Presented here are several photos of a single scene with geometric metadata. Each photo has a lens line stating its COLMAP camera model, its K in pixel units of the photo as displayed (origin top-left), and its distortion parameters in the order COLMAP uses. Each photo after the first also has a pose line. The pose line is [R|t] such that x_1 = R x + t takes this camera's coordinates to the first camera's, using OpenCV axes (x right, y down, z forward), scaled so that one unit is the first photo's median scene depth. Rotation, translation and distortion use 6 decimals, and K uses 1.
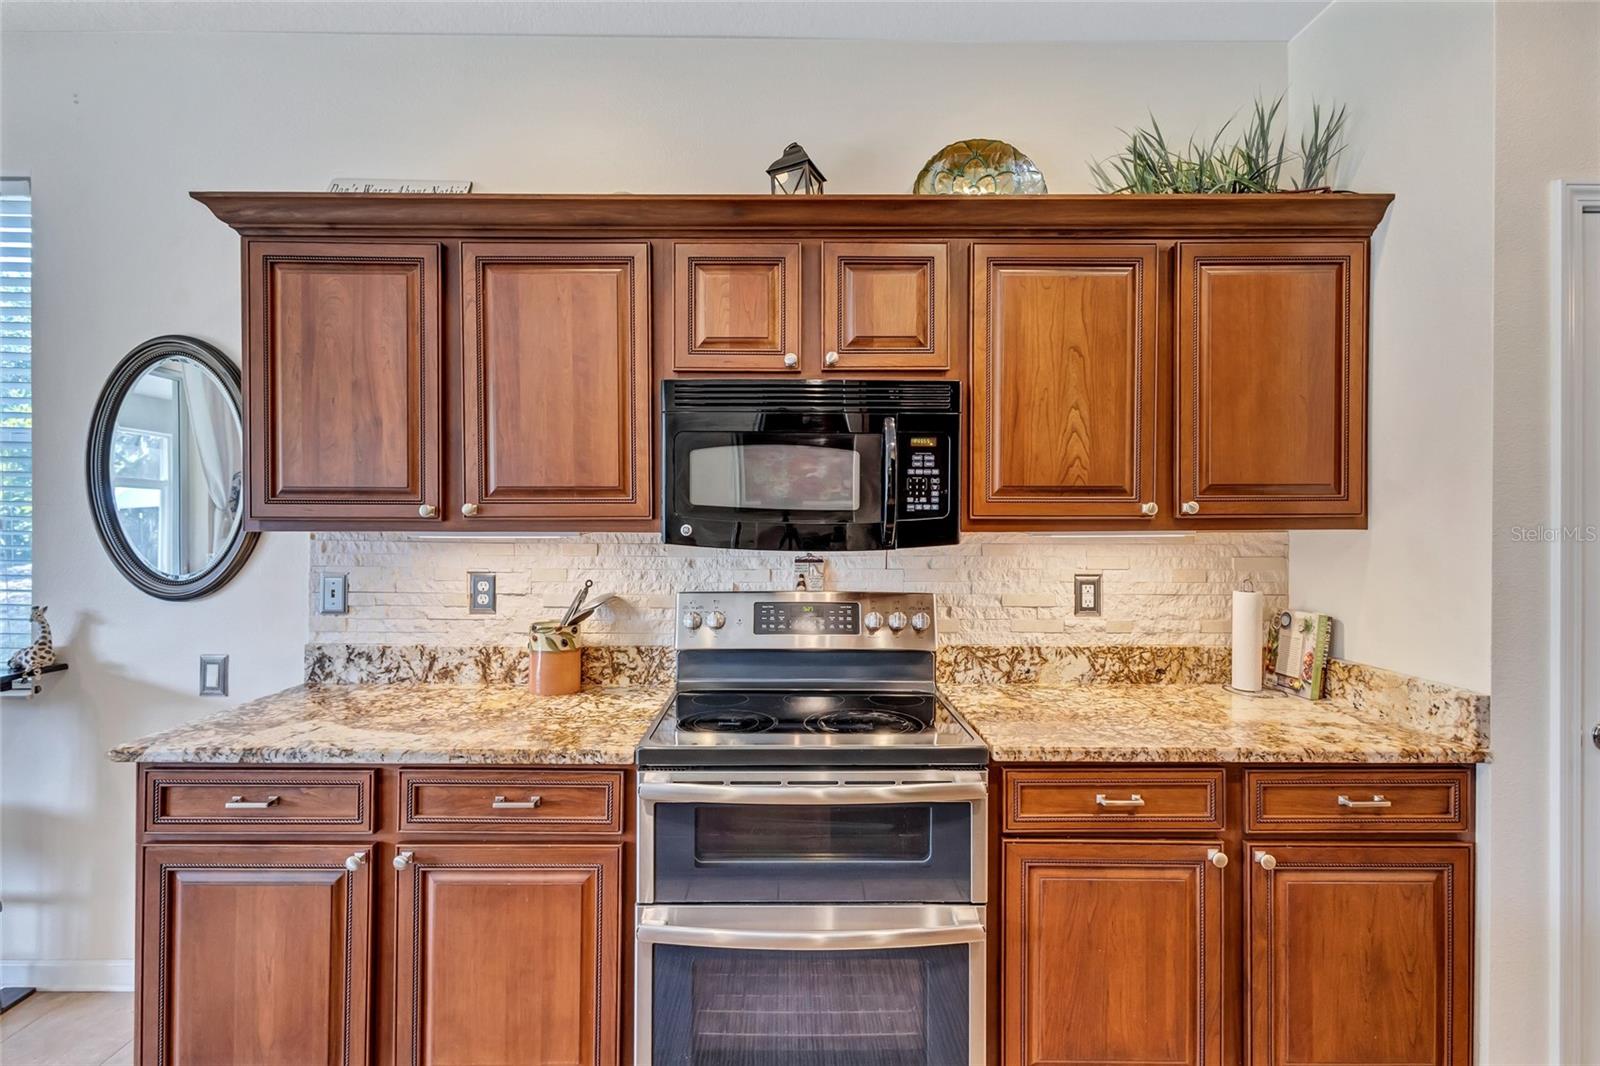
lens RADIAL K [[756.6, 0, 789.4], [0, 756.6, 526.8], [0, 0, 1]] dist [0.071995, -0.049988]
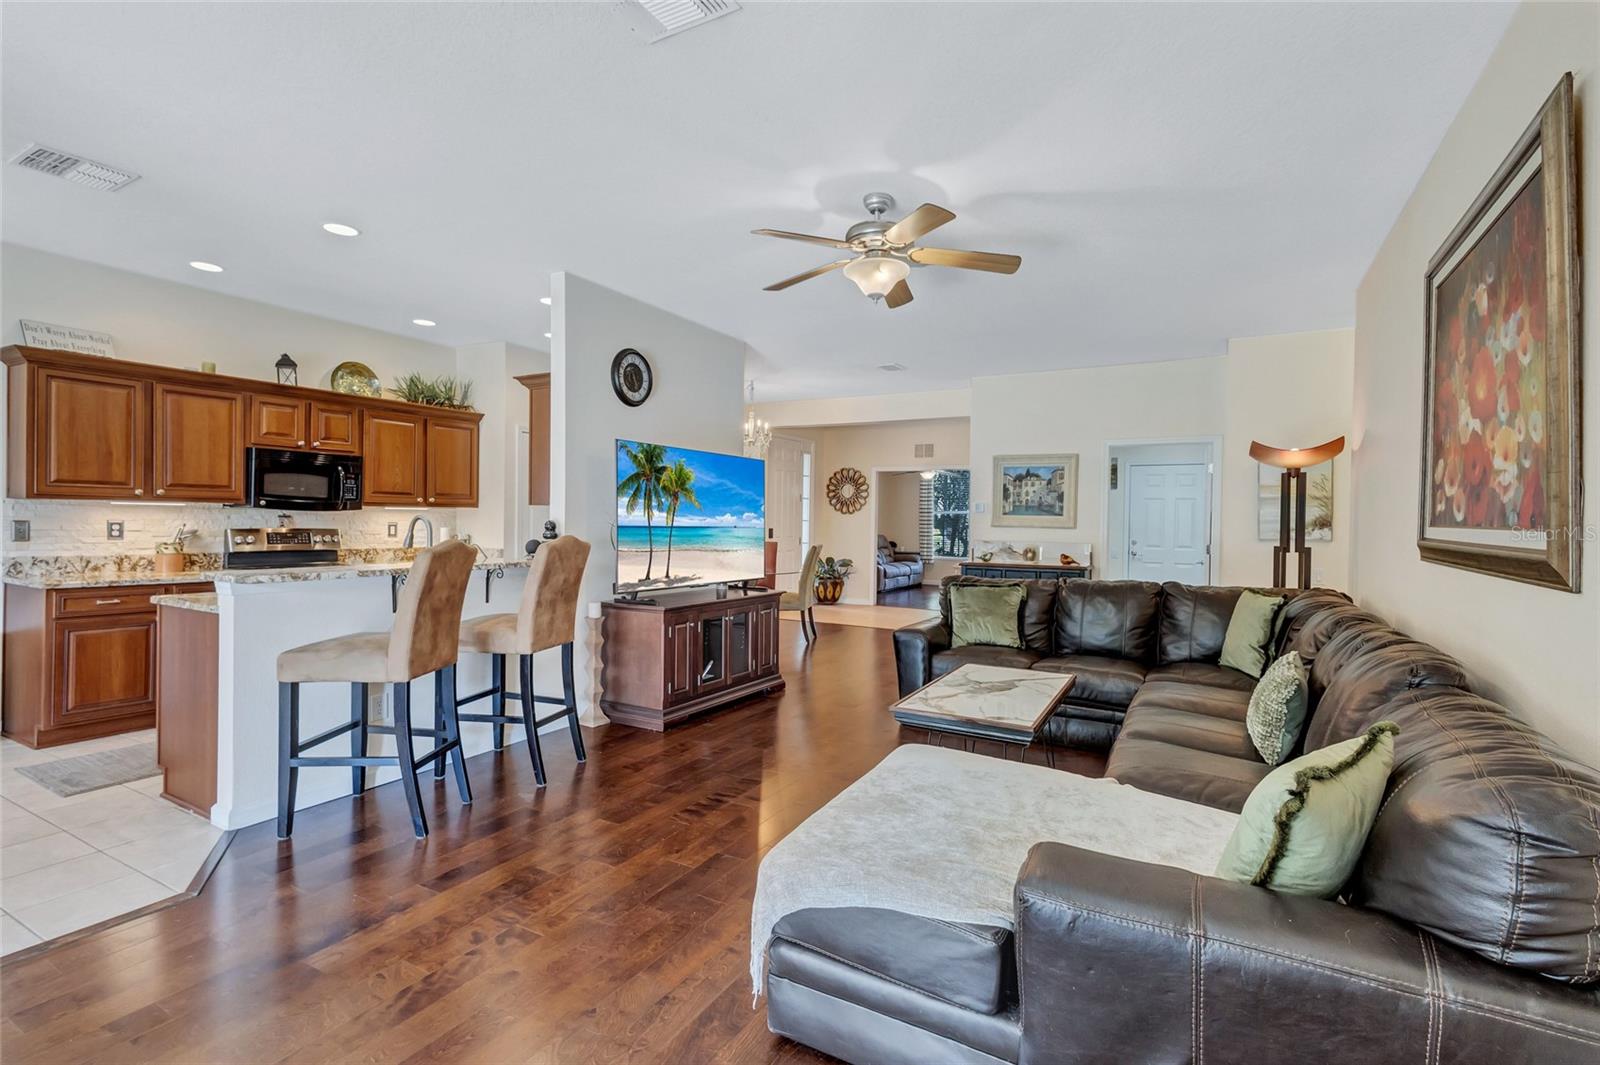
lens RADIAL K [[756.6, 0, 789.4], [0, 756.6, 526.3], [0, 0, 1]] dist [0.071995, -0.049988]
pose [[0.517207, -0.001330, 0.855859, -1.399137], [-0.009596, 0.999927, 0.007352, 0.045686], [-0.855806, -0.012016, 0.517157, -1.876261]]
